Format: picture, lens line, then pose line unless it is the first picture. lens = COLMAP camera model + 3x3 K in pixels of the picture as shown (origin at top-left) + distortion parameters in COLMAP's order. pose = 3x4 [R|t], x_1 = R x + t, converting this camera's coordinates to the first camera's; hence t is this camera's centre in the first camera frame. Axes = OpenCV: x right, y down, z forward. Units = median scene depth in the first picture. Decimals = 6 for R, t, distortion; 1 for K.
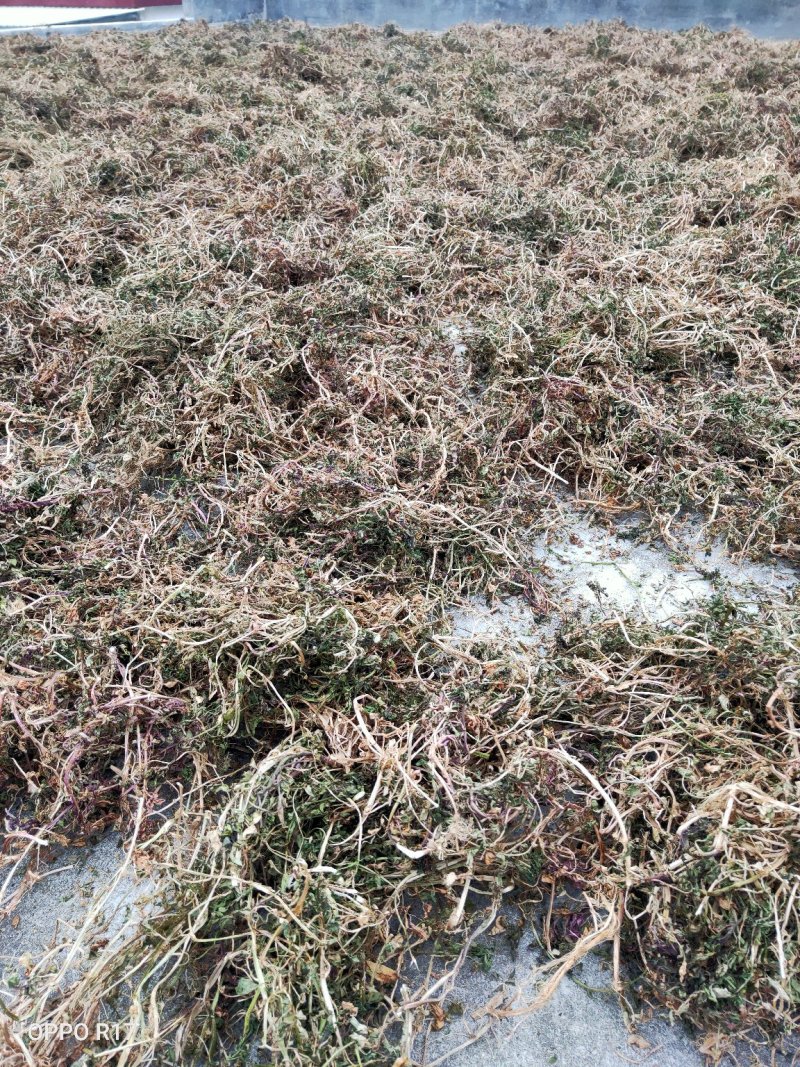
lens RADIAL K [[818.0, 0, 397.1], [0, 818.0, 532.7], [0, 0, 1]] dist [0.049275, -0.012734]
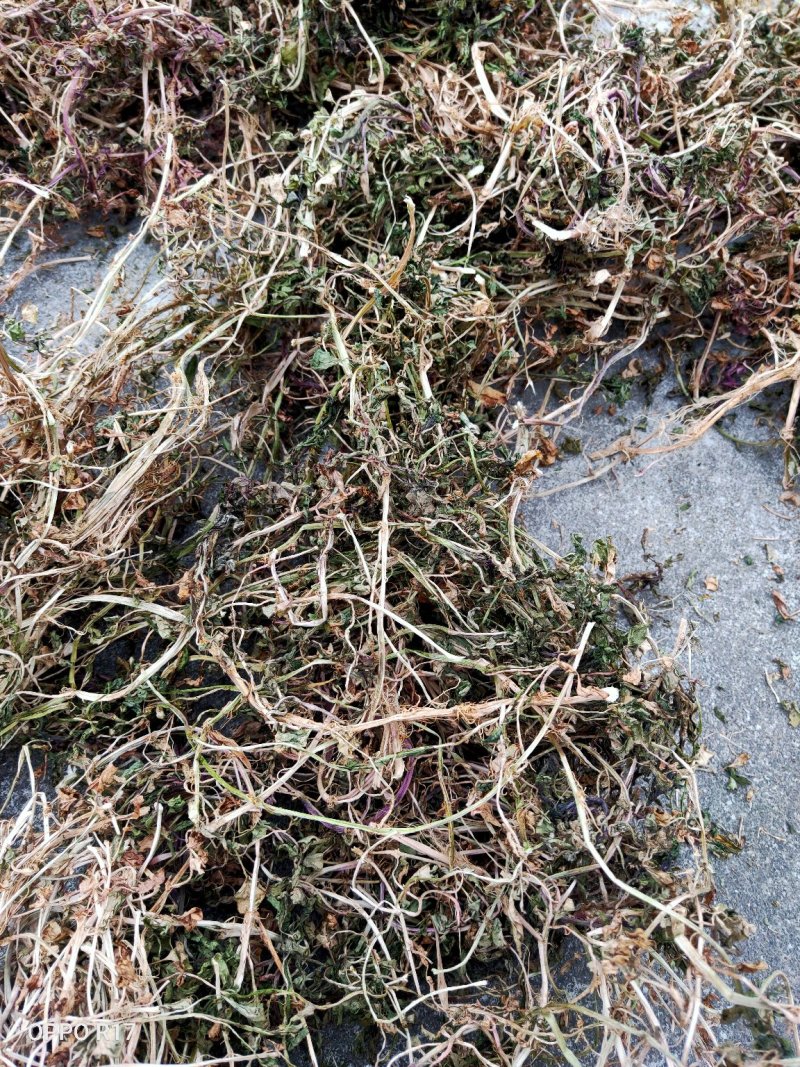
lens RADIAL K [[818.0, 0, 397.1], [0, 818.0, 532.7], [0, 0, 1]] dist [0.049275, -0.012734]
pose [[0.995242, 0.096043, -0.016398, -0.073472], [-0.077369, 0.881318, 0.466147, 0.274347], [0.059222, -0.462660, 0.884555, 0.232524]]
